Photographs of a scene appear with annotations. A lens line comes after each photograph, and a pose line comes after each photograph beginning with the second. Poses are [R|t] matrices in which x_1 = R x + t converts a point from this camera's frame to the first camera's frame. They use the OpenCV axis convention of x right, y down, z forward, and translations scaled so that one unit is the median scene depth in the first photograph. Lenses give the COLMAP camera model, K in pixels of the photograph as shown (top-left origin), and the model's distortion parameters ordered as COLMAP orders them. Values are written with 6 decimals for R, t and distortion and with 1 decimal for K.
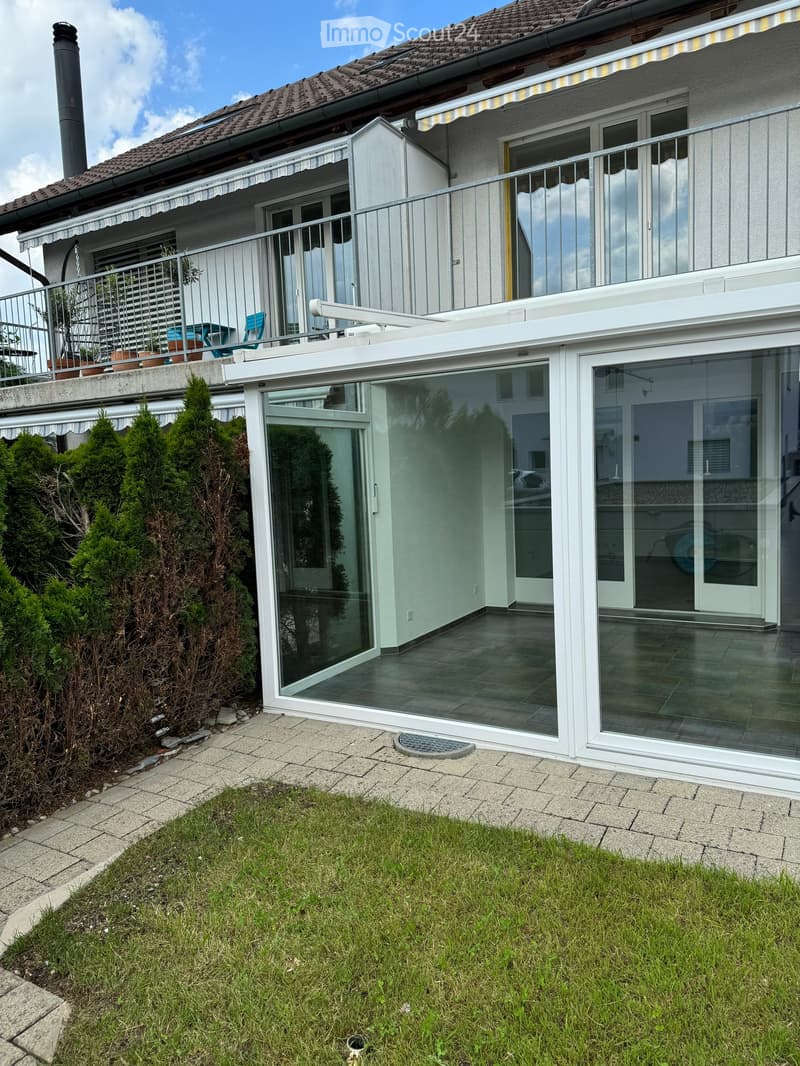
lens RADIAL K [[752.5, 0, 398.6], [0, 752.5, 541.7], [0, 0, 1]] dist [0.061806, -0.074817]
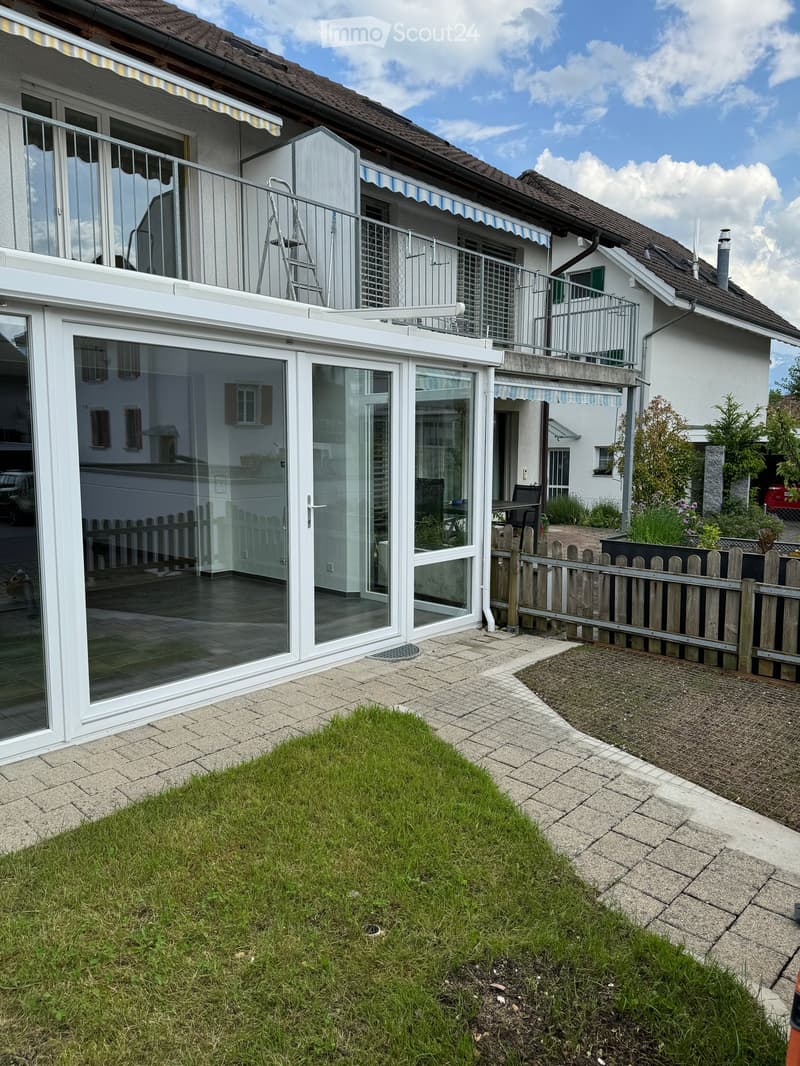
lens RADIAL K [[752.5, 0, 403.2], [0, 752.5, 527.9], [0, 0, 1]] dist [0.061806, -0.074817]
pose [[0.207668, -0.069067, 0.975758, -0.695213], [0.074712, 0.995710, 0.054579, -0.008751], [-0.975342, 0.061567, 0.211938, 0.406230]]
